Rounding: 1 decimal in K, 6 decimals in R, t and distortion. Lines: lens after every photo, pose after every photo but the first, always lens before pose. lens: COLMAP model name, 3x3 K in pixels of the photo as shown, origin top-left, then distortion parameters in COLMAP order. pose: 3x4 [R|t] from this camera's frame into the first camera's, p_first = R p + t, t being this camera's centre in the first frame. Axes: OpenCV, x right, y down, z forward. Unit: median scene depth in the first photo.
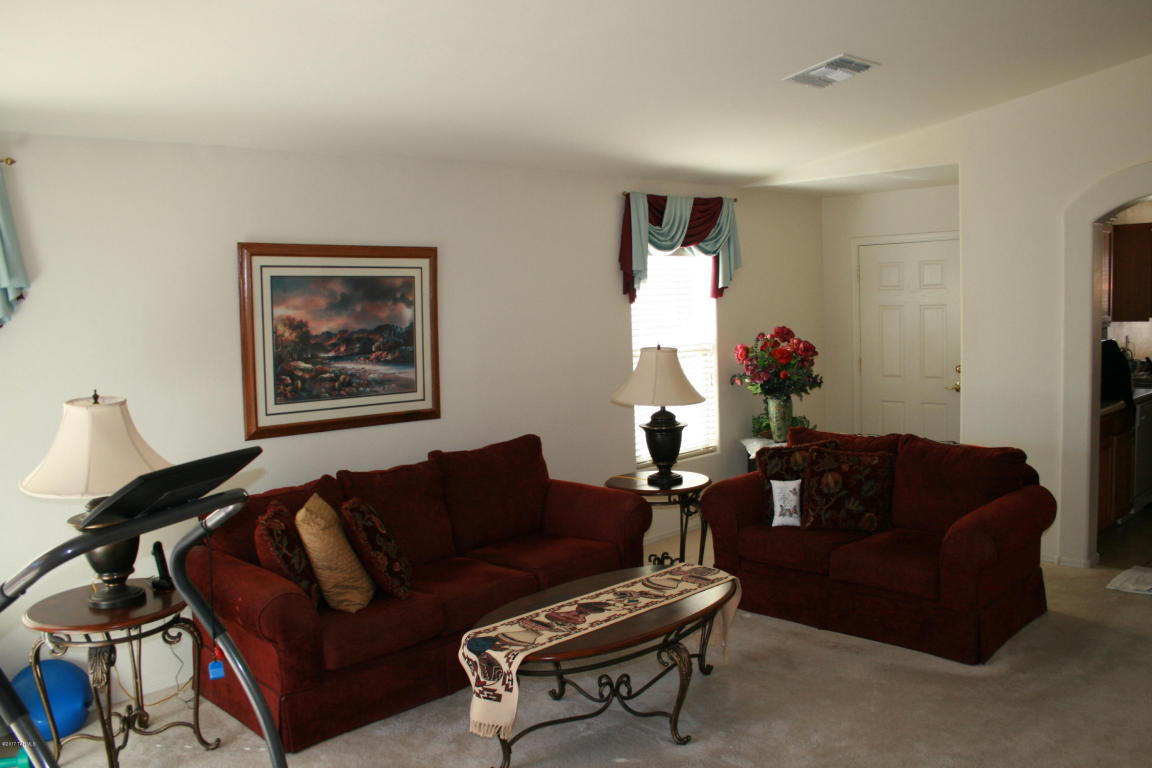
lens RADIAL K [[979.4, 0, 569.3], [0, 979.4, 378.1], [0, 0, 1]] dist [-0.092597, 0.013938]
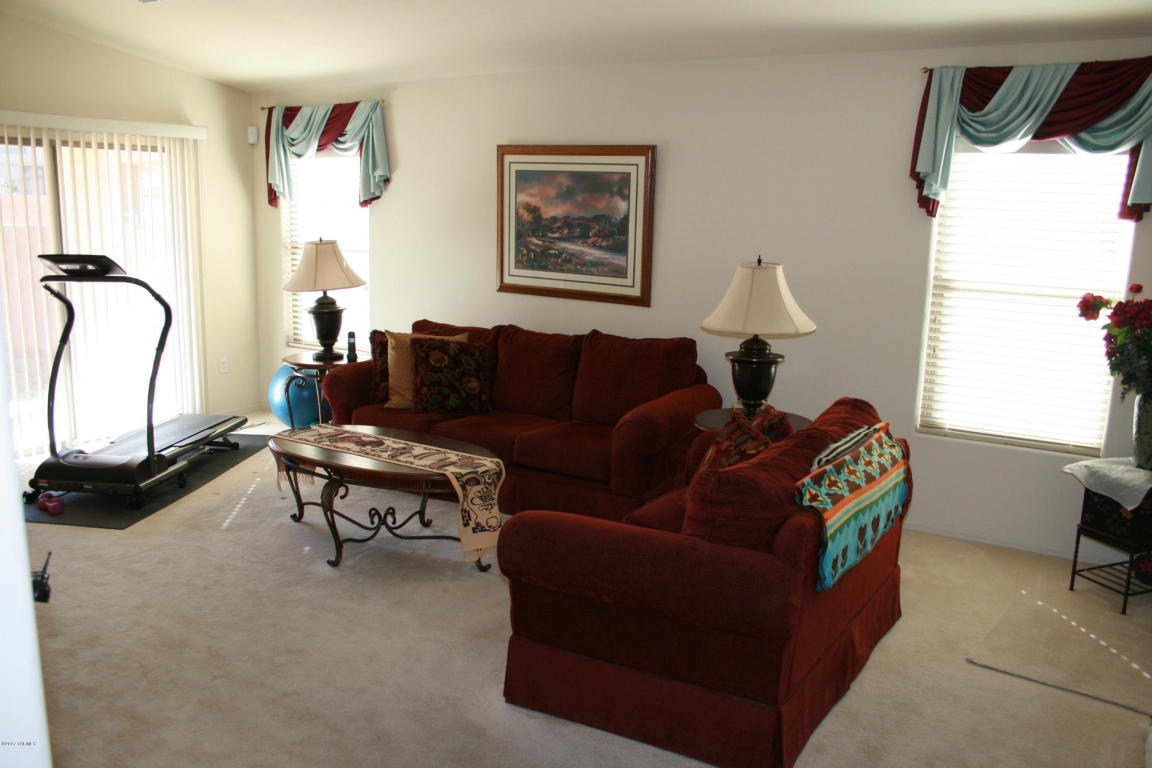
lens RADIAL K [[979.4, 0, 569.2], [0, 979.4, 389.7], [0, 0, 1]] dist [-0.092597, 0.013938]
pose [[0.230433, 0.230091, -0.945494, 0.952511], [-0.103600, 0.971921, 0.211273, -0.095162], [0.967558, 0.049269, 0.247800, 0.704603]]
